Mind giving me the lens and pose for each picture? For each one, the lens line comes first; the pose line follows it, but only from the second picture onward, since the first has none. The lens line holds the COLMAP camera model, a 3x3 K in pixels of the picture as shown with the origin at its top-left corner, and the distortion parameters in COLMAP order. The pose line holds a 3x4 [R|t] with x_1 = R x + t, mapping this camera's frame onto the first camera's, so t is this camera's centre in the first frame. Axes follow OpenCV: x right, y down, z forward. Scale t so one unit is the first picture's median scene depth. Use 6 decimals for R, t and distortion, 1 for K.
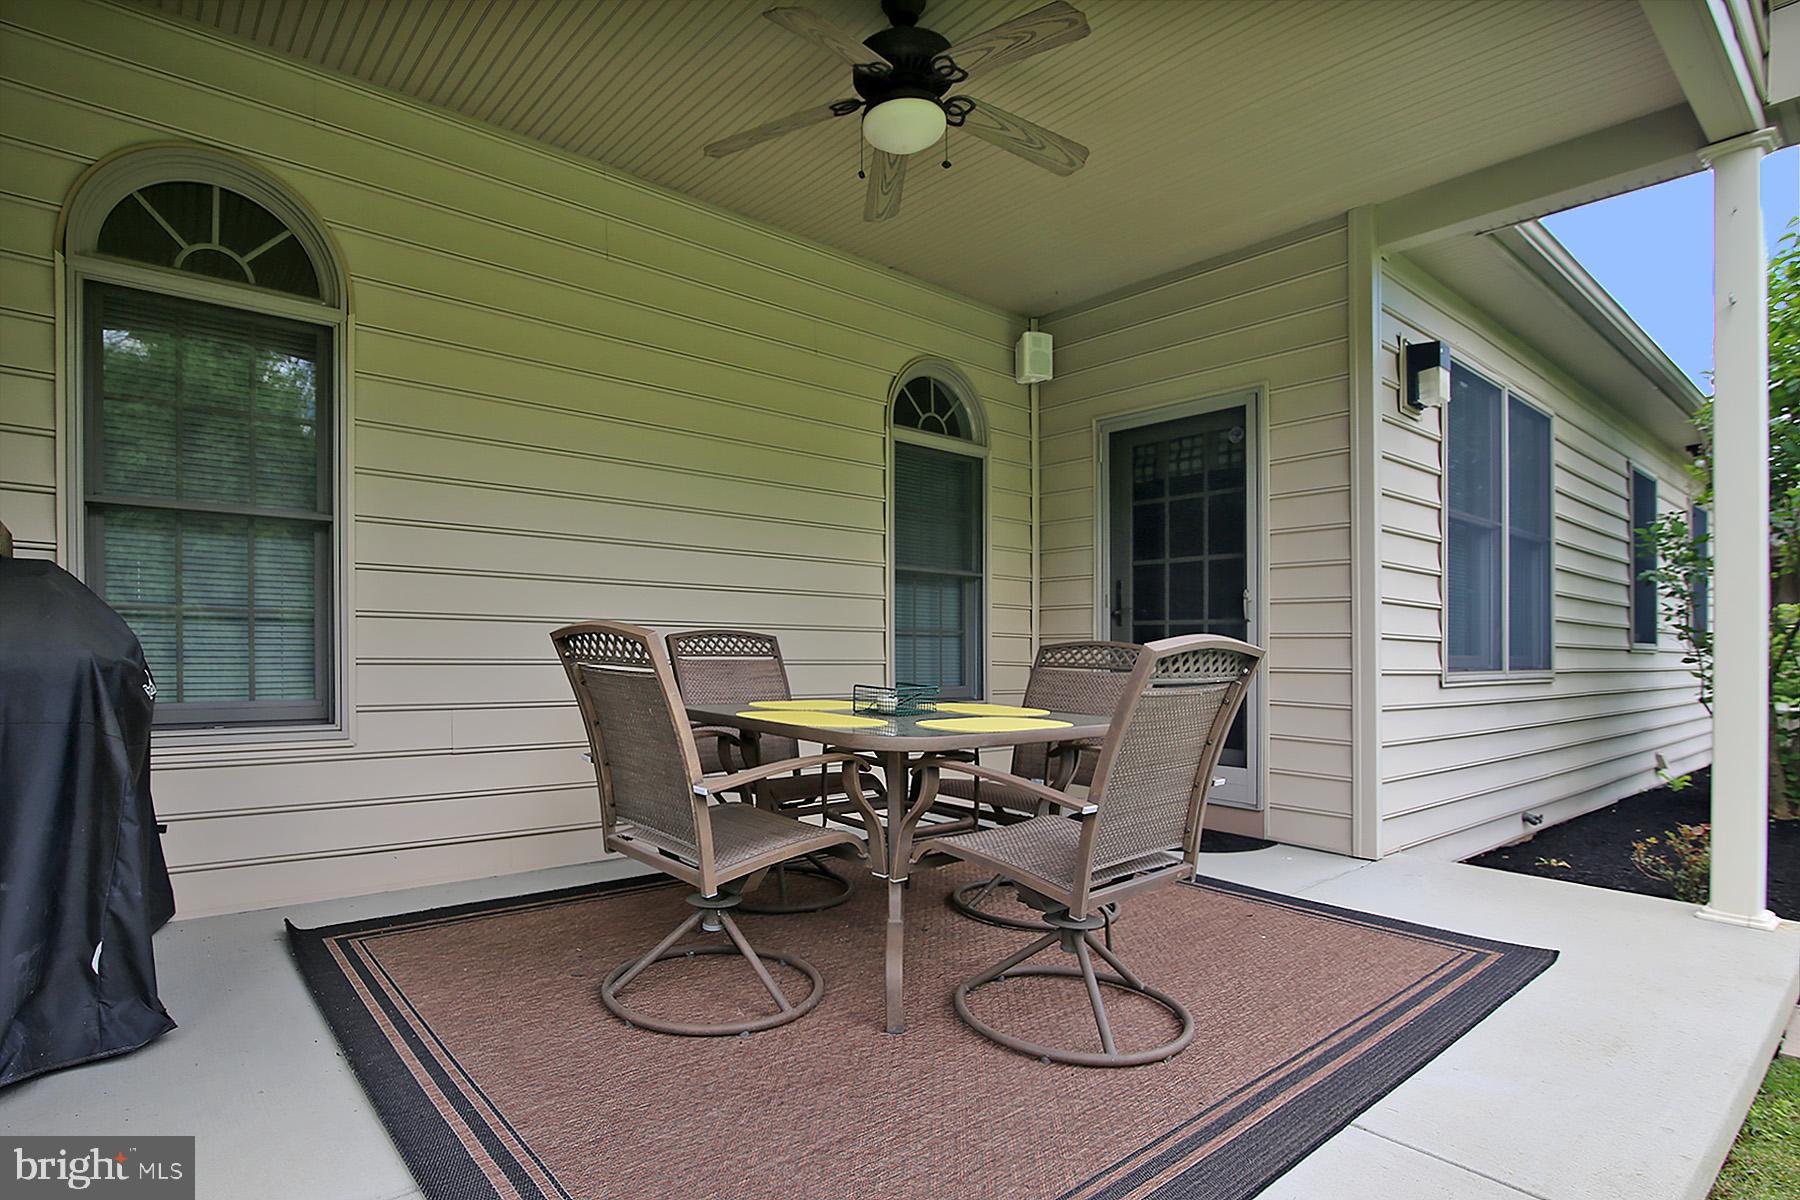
lens RADIAL K [[903.8, 0, 795.0], [0, 903.8, 633.1], [0, 0, 1]] dist [0.005620, 0.000570]
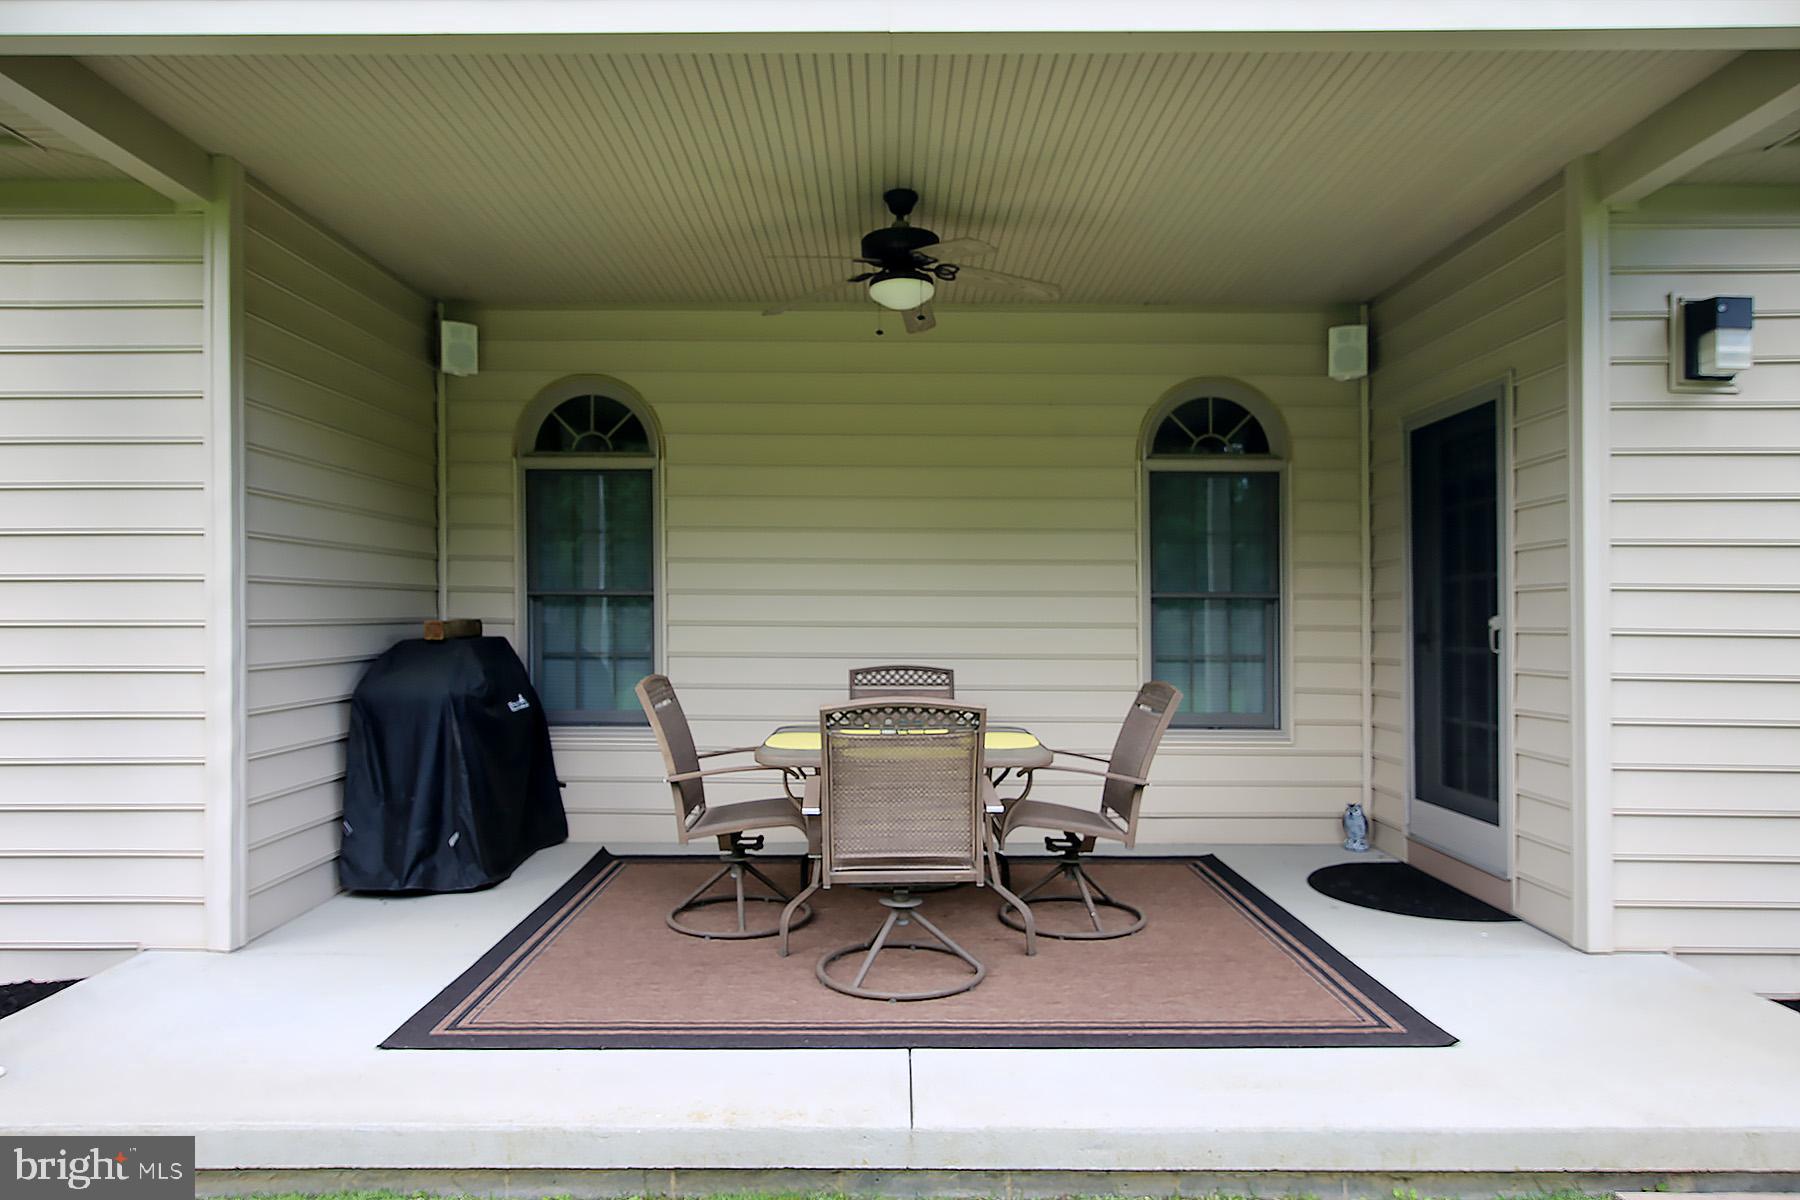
lens RADIAL K [[1064.9, 0, 900.0], [0, 1064.9, 600.0], [0, 0, 1]] dist [0.023819, -0.000170]
pose [[0.797090, -0.023447, -0.603405, 0.829304], [0.014650, 0.999703, -0.019494, -0.066177], [0.603683, 0.006699, 0.797197, -0.174413]]
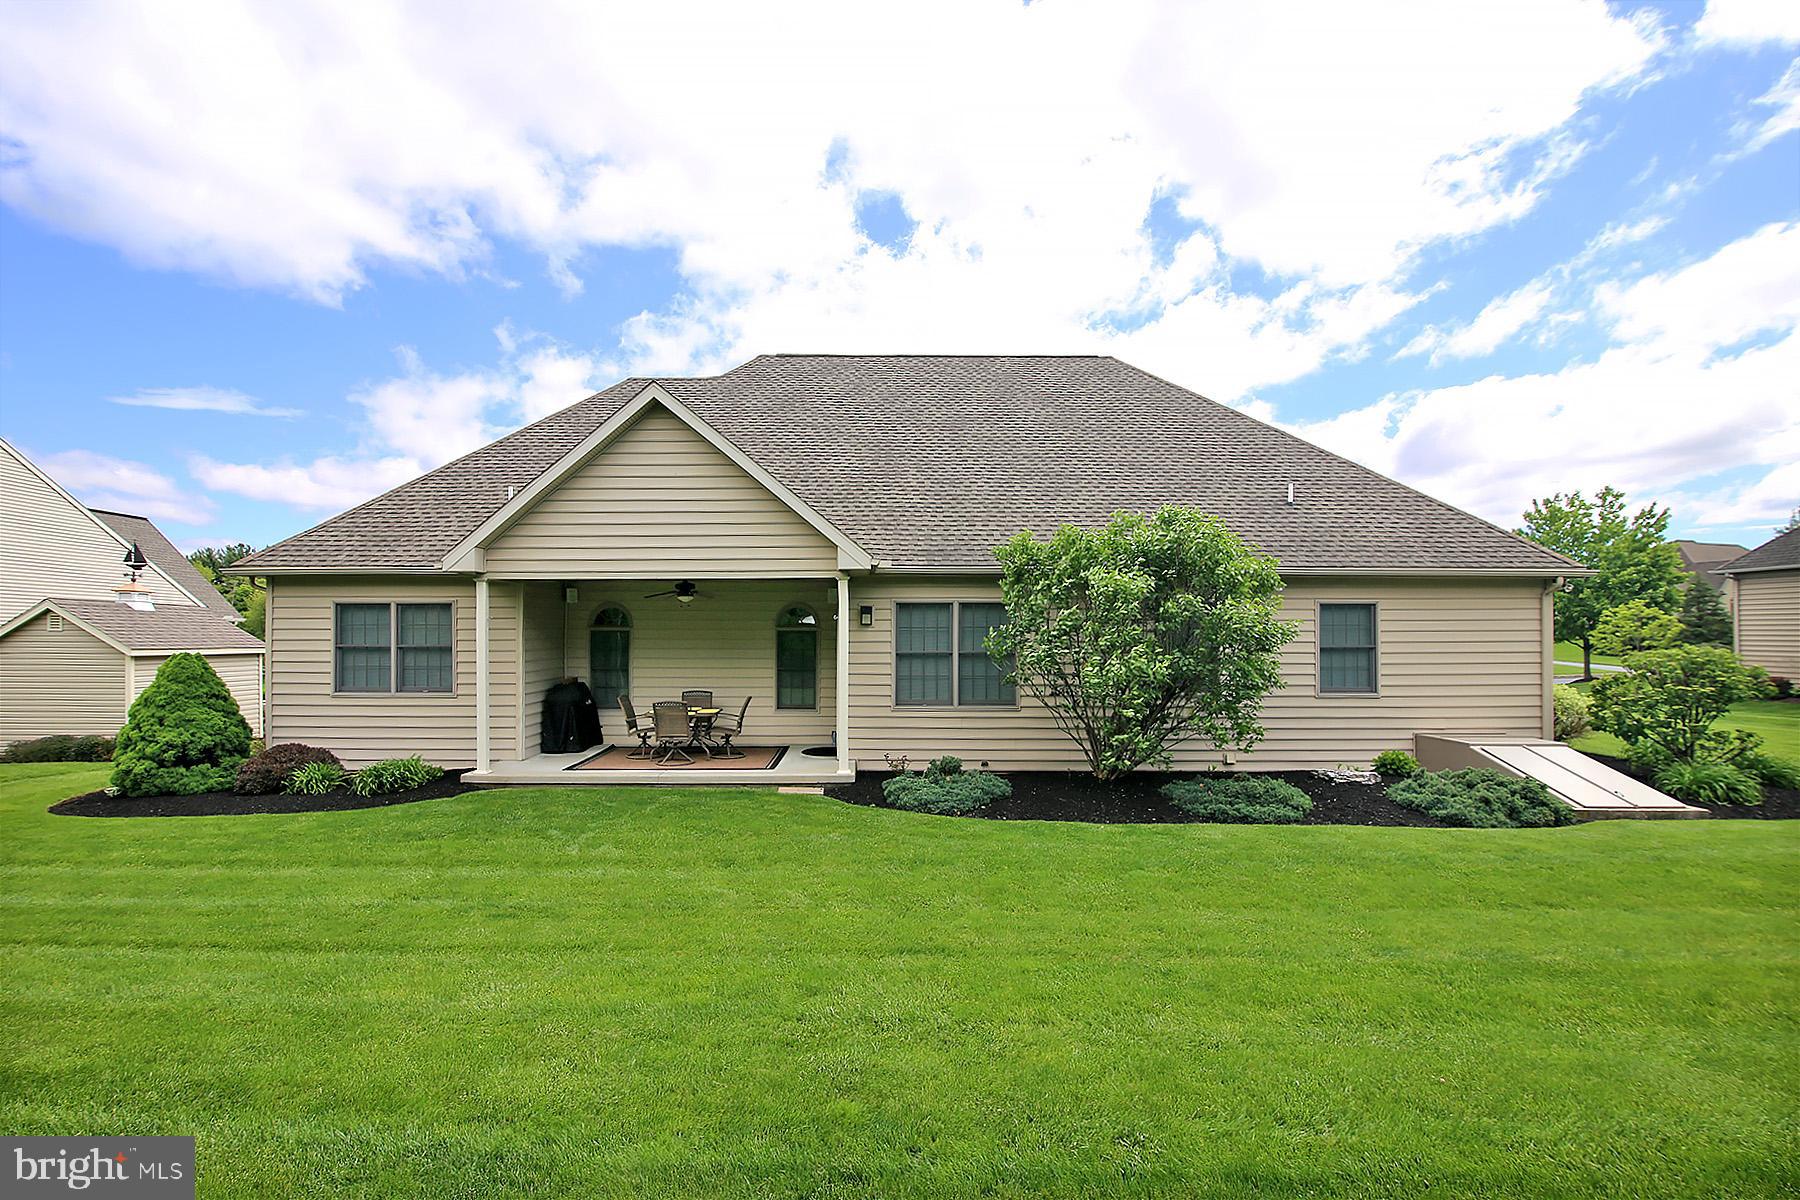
lens RADIAL K [[936.8, 0, 900.0], [0, 936.8, 600.0], [0, 0, 1]] dist [0.001949, 0.000158]
pose [[0.790320, -0.037610, -0.611539, 3.514647], [0.018306, 0.999118, -0.037788, -0.255889], [0.612421, 0.018670, 0.790311, -1.996704]]
